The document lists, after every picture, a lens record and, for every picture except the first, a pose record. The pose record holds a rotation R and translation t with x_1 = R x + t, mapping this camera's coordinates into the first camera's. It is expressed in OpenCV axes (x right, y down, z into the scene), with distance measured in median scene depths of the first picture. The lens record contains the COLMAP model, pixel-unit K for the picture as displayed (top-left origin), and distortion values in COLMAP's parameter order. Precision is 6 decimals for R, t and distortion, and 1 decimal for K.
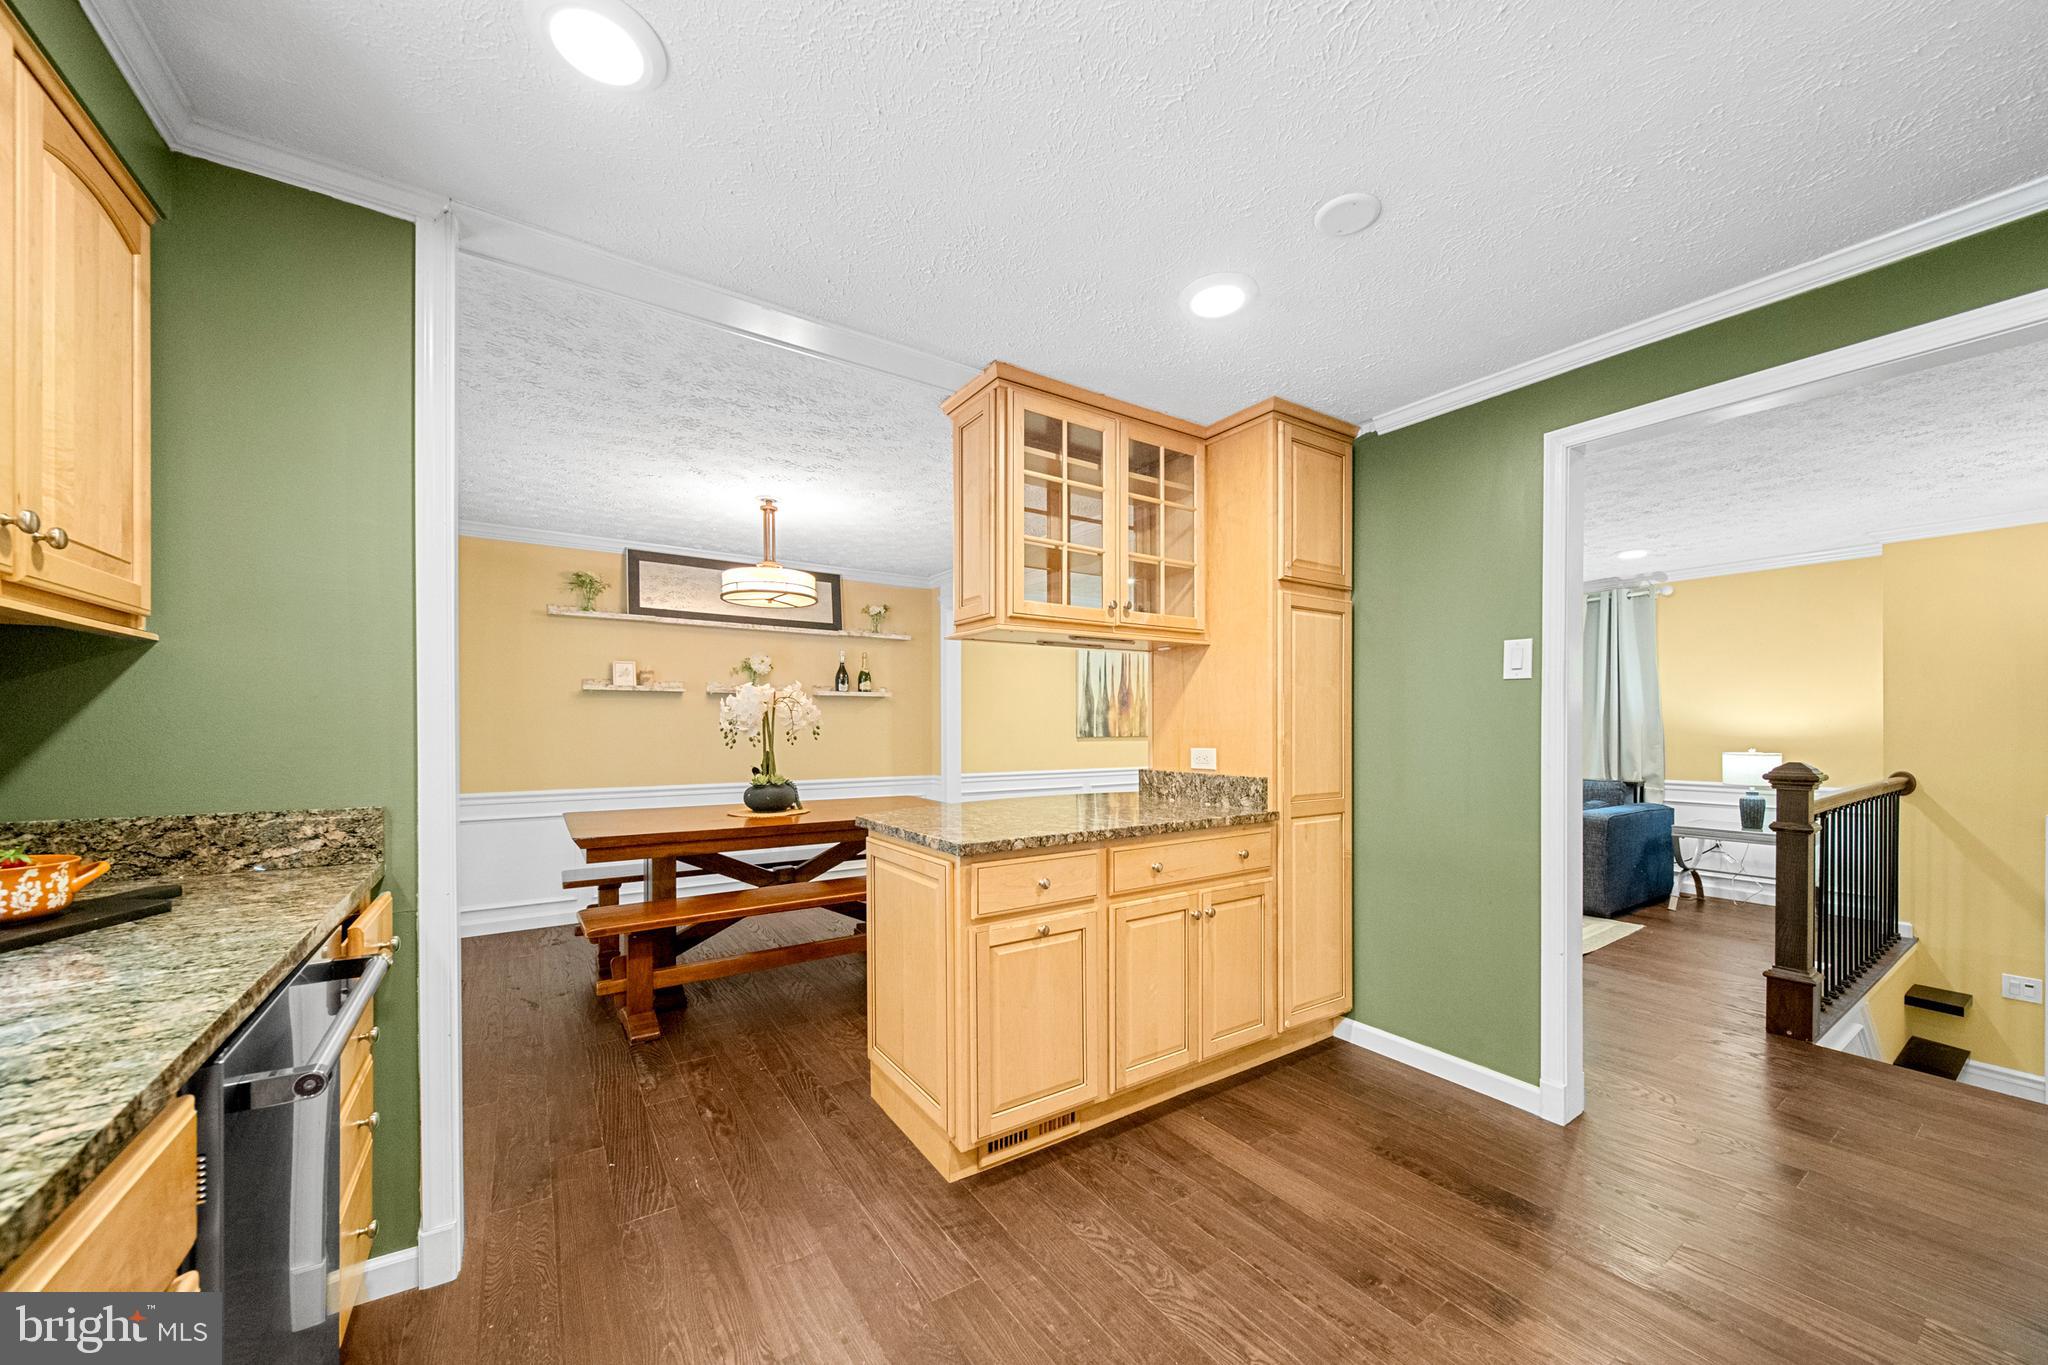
lens RADIAL K [[748.8, 0, 1029.0], [0, 748.8, 725.4], [0, 0, 1]] dist [0.000217, -0.000223]
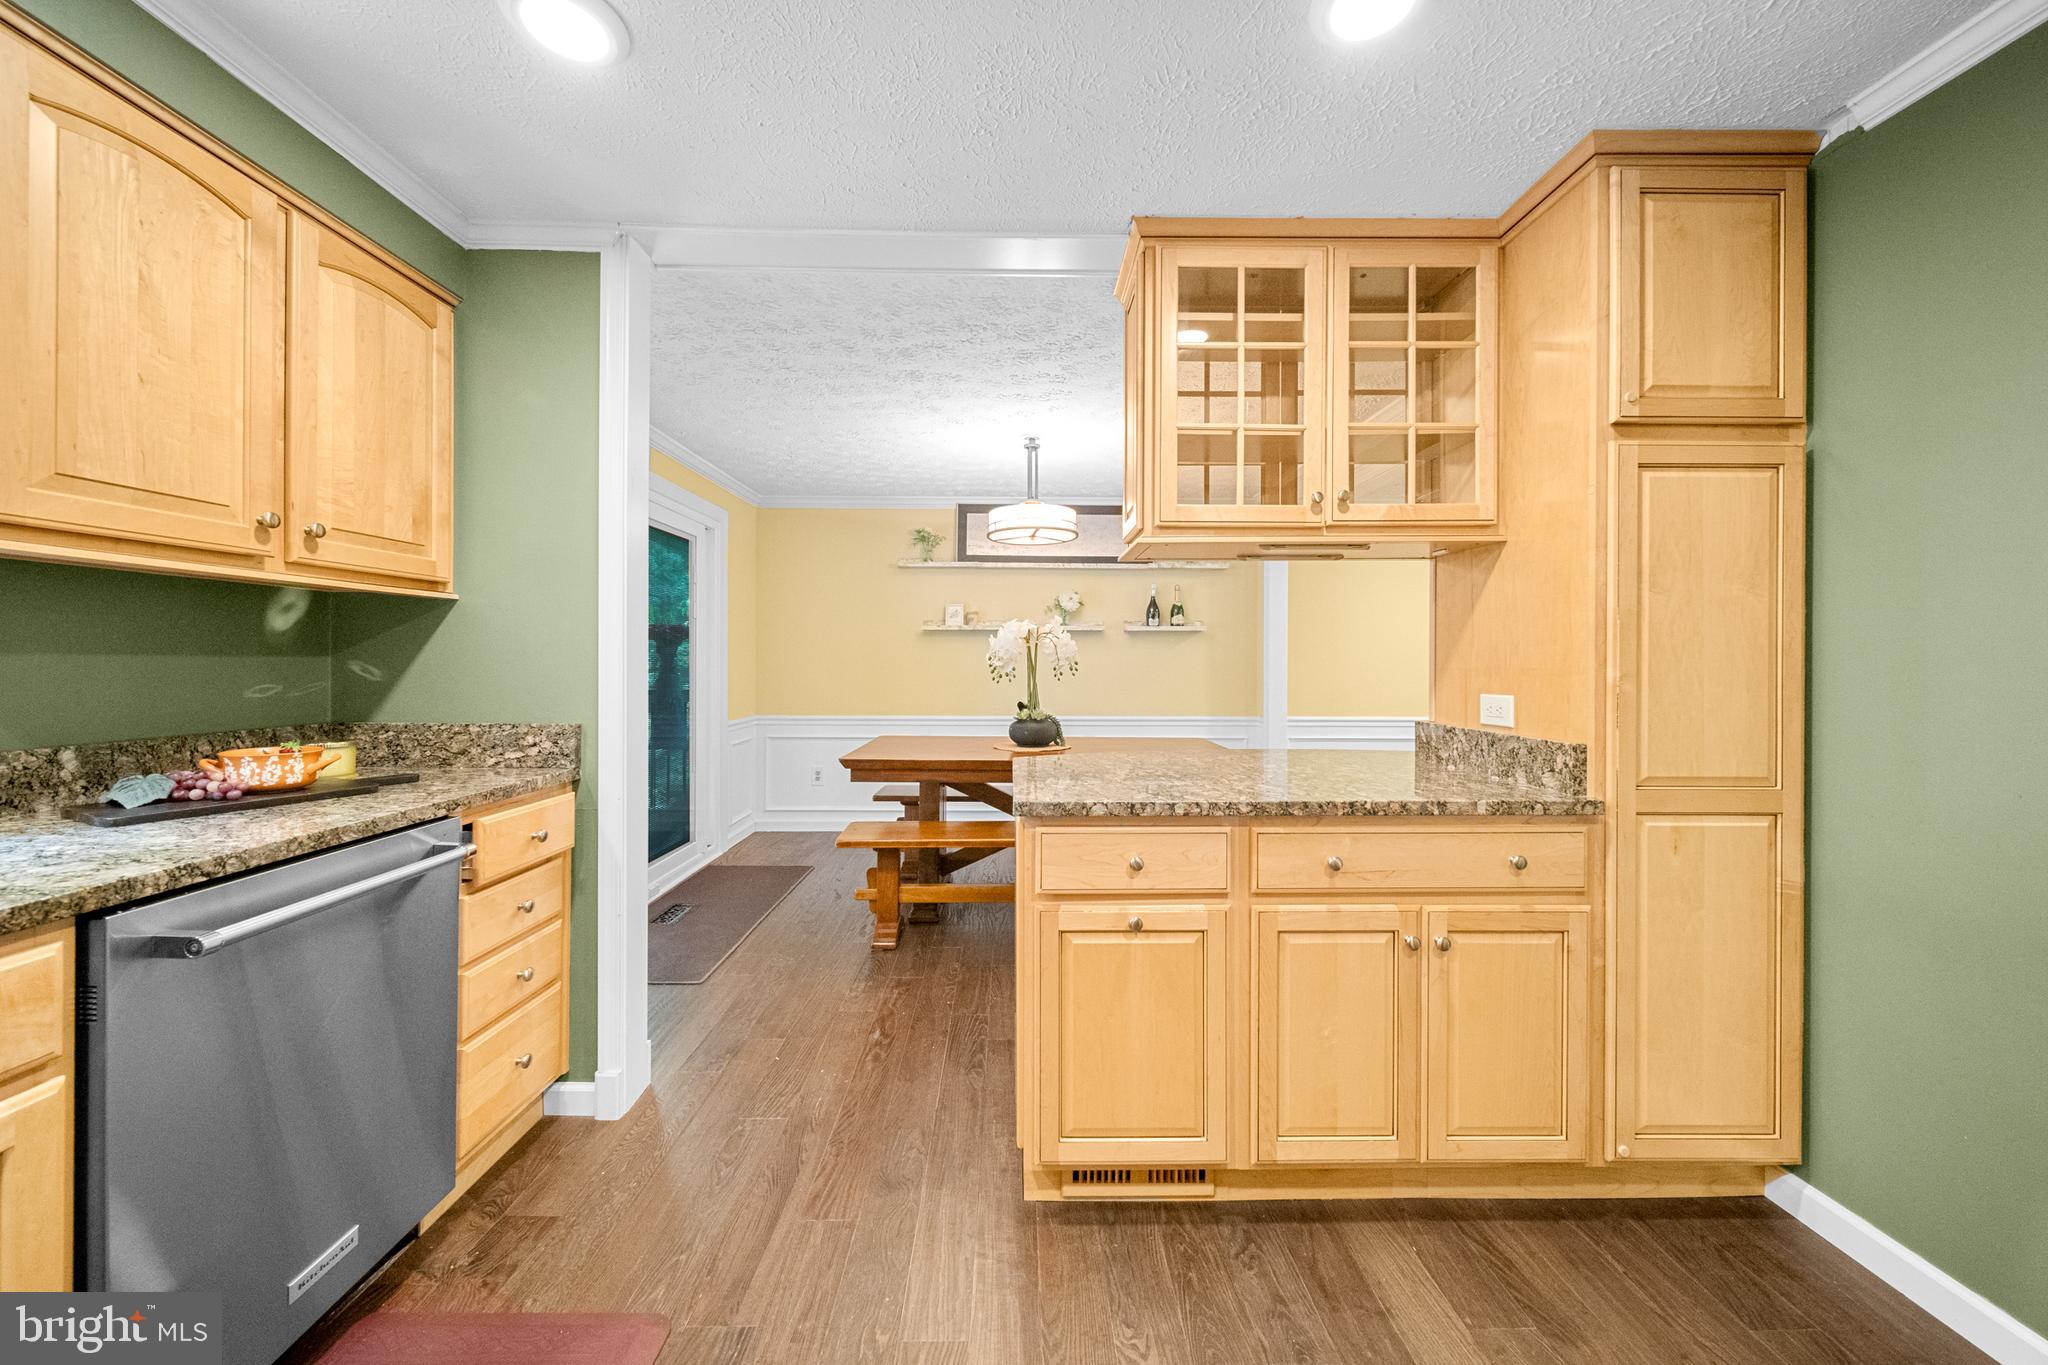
lens RADIAL K [[733.3, 0, 1024.3], [0, 733.3, 661.2], [0, 0, 1]] dist [-0.000628, -0.000223]
pose [[0.835235, 0.001416, -0.549892, 0.262940], [-0.001937, 0.999998, -0.000367, 0.001266], [0.549890, 0.001371, 0.835236, 0.230741]]
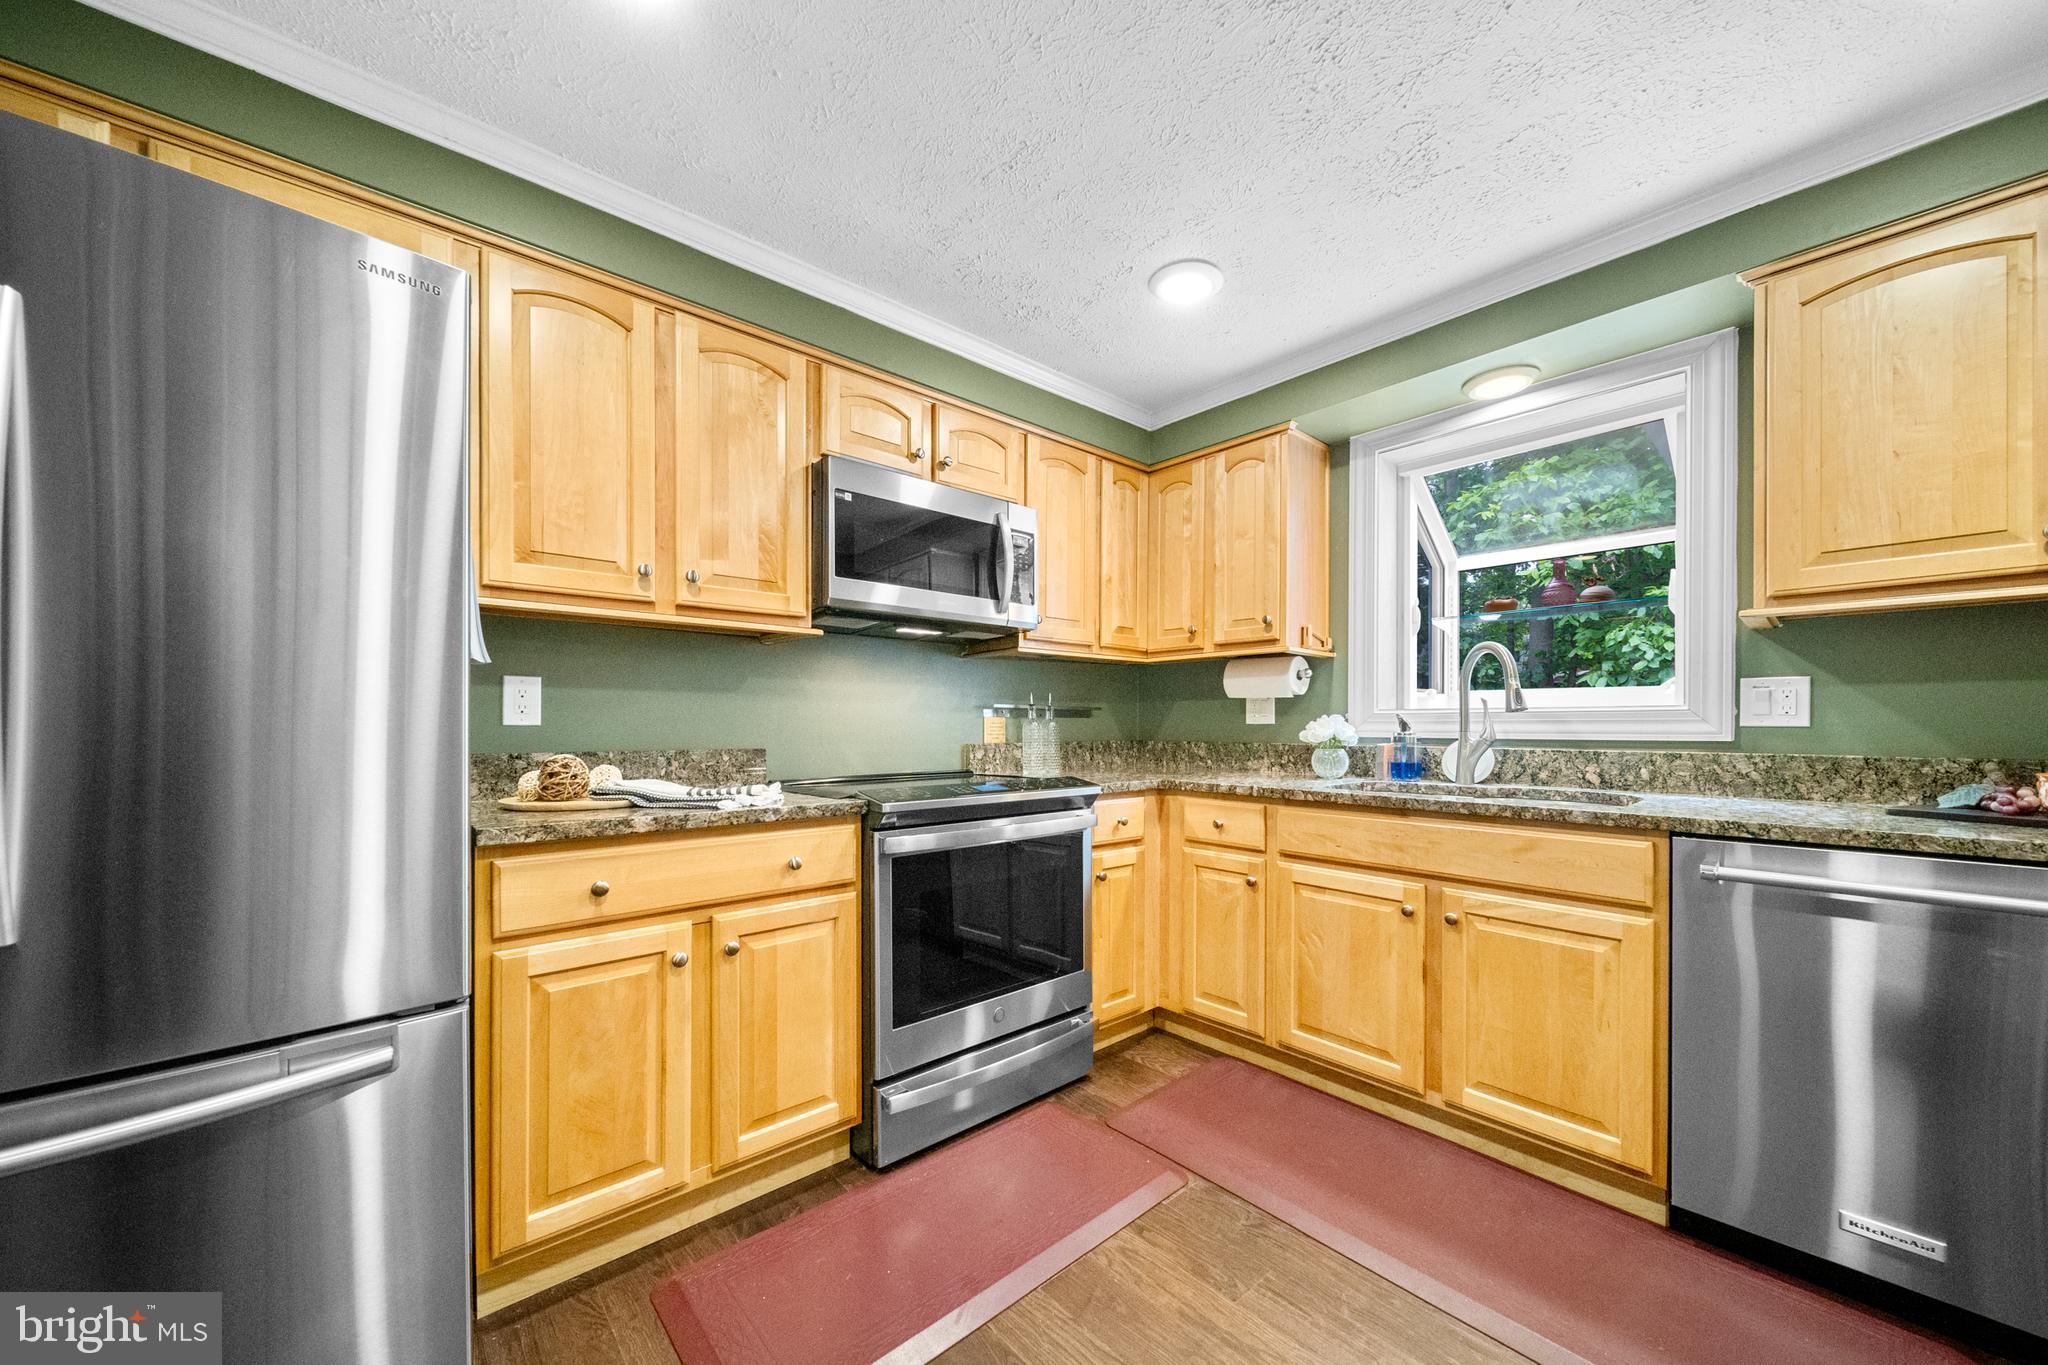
lens RADIAL K [[736.4, 0, 1028.1], [0, 736.4, 725.7], [0, 0, 1]] dist [-0.000474, -0.000226]
pose [[-0.991228, -0.003764, -0.132108, 0.288419], [-0.003786, 0.999993, -0.000085, 0.038546], [0.132107, 0.000416, -0.991235, 0.797171]]
